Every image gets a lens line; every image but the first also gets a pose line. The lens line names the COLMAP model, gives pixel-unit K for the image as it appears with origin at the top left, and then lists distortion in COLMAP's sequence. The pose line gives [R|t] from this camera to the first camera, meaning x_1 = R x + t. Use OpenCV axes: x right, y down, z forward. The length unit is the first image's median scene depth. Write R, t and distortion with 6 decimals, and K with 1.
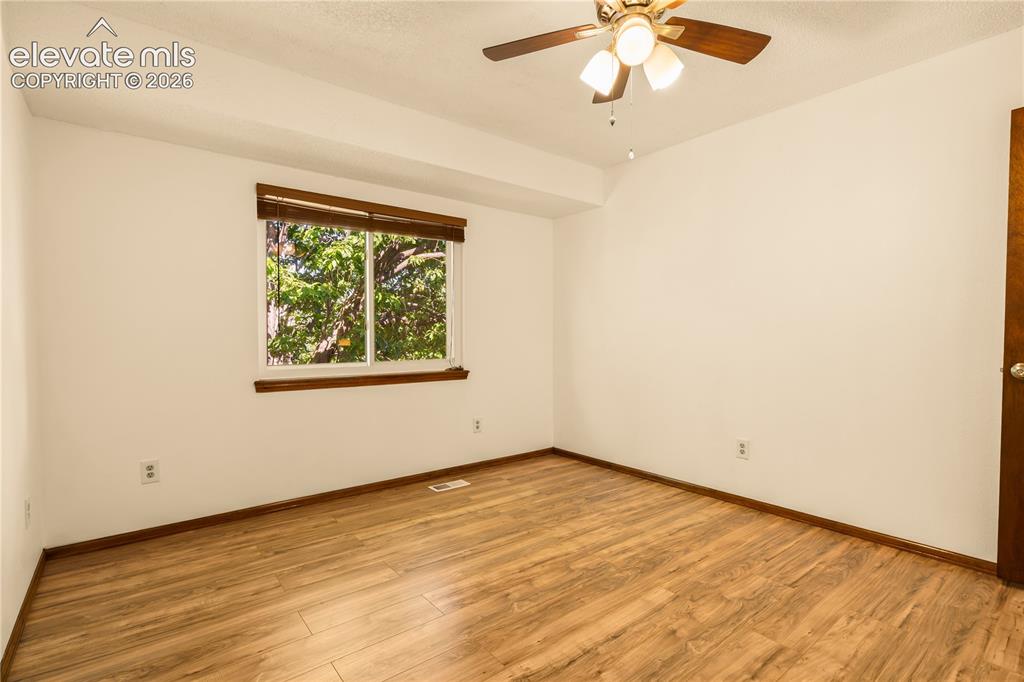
lens RADIAL K [[484.3, 0, 521.3], [0, 484.3, 342.0], [0, 0, 1]] dist [-0.002393, 0.002873]
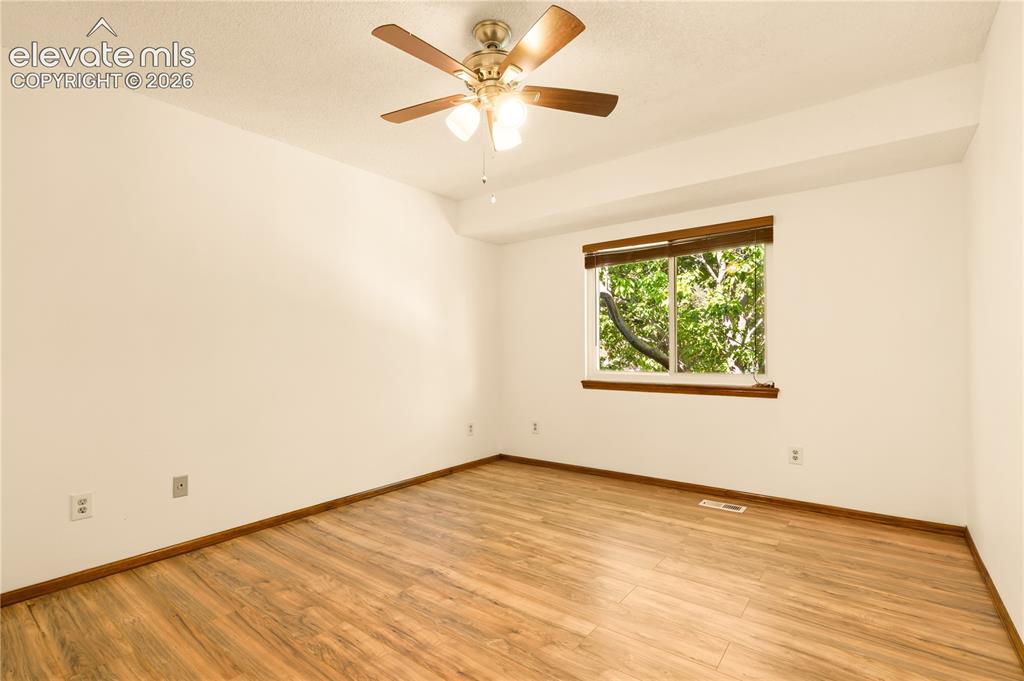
lens RADIAL K [[484.3, 0, 520.1], [0, 484.3, 347.4], [0, 0, 1]] dist [-0.002393, 0.002873]
pose [[0.237397, -0.005749, -0.971396, 0.802664], [-0.004455, 0.999966, -0.007007, -0.008781], [0.971403, 0.005991, 0.237363, 0.450135]]
